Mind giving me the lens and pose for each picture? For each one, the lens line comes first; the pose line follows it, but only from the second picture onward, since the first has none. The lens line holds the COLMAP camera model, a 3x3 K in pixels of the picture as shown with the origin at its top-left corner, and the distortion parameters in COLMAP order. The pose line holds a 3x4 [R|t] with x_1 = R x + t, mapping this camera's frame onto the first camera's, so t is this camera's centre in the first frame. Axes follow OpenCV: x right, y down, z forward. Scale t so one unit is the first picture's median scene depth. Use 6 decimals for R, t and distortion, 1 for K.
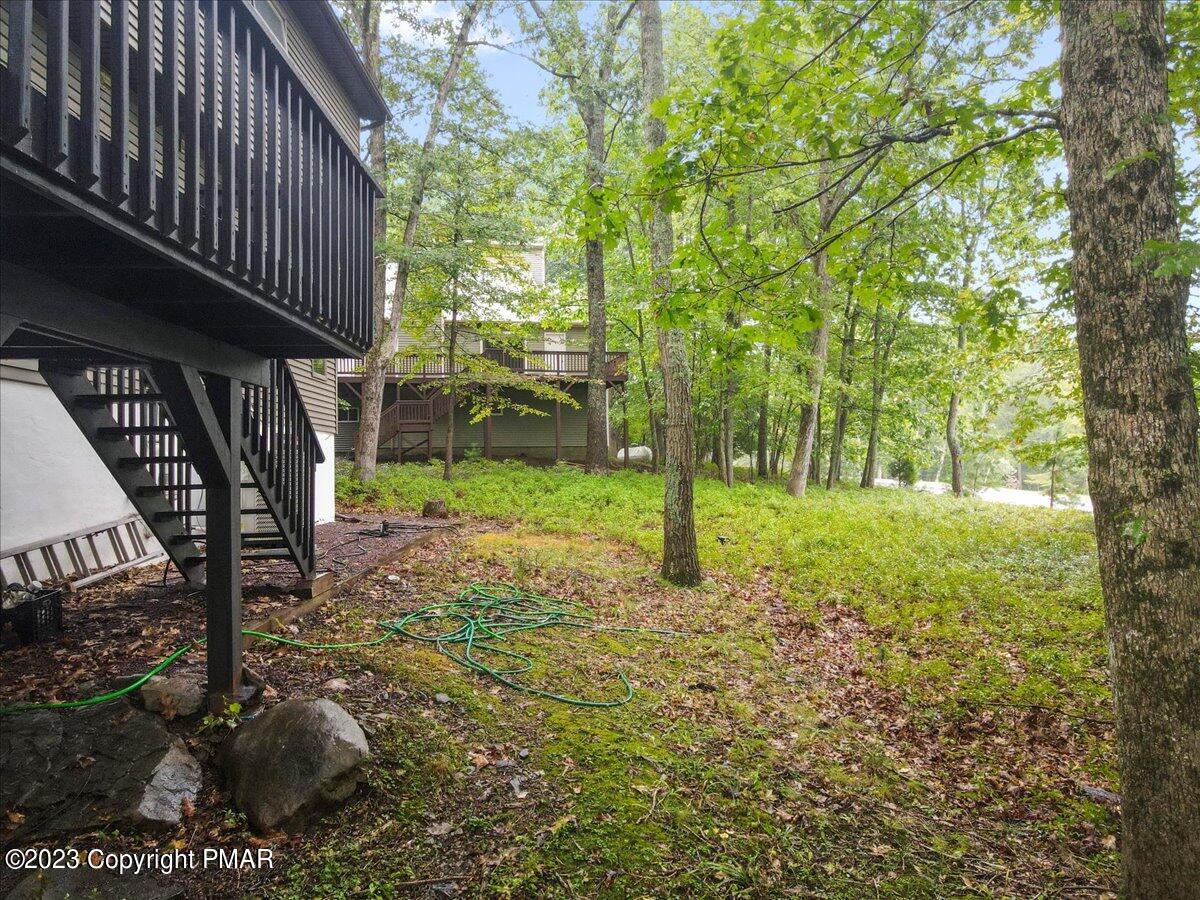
lens RADIAL K [[893.8, 0, 590.2], [0, 893.8, 444.6], [0, 0, 1]] dist [0.033447, -0.000409]
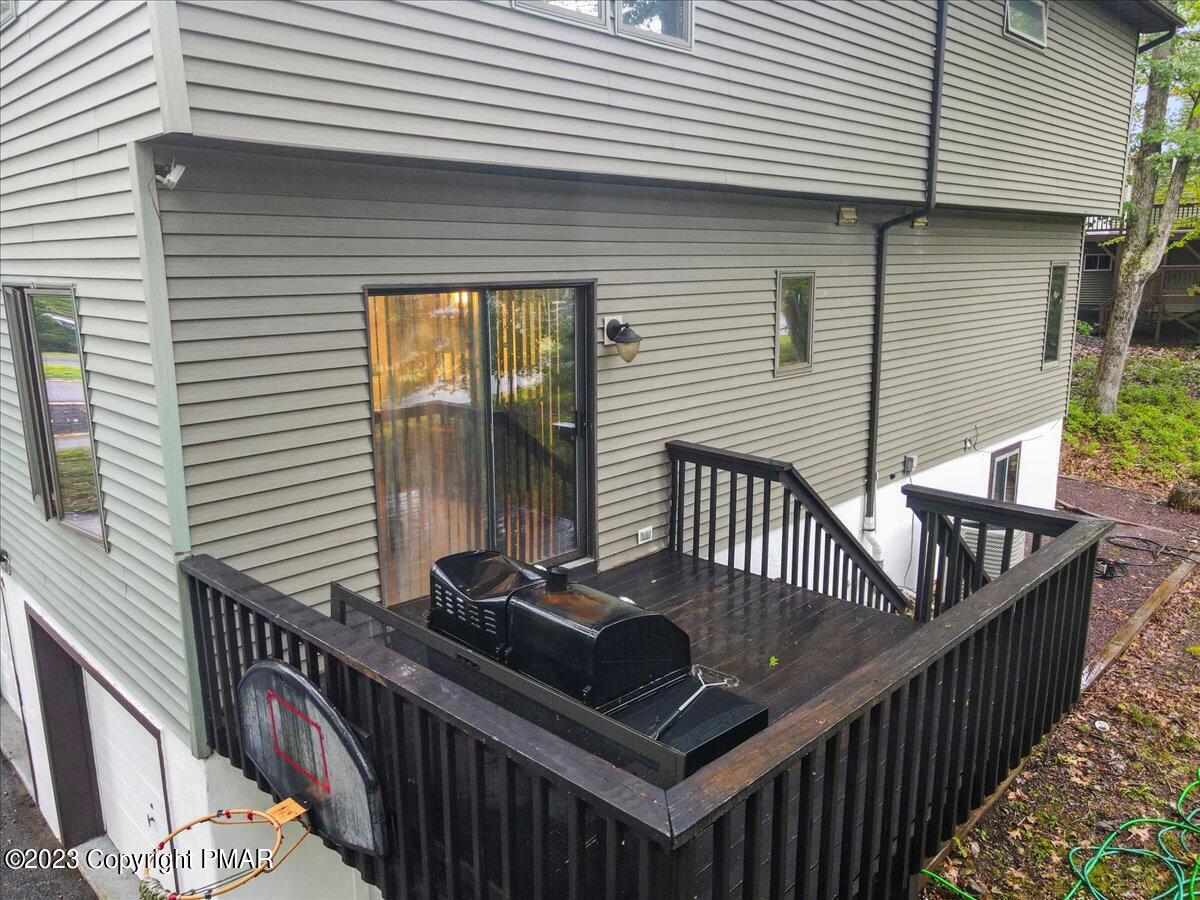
lens RADIAL K [[881.8, 0, 595.3], [0, 881.8, 425.0], [0, 0, 1]] dist [0.030690, -0.003502]
pose [[0.716211, 0.140035, -0.683690, -0.009739], [0.019381, 0.975293, 0.220064, -0.651897], [0.697615, -0.170863, 0.695802, 0.071667]]
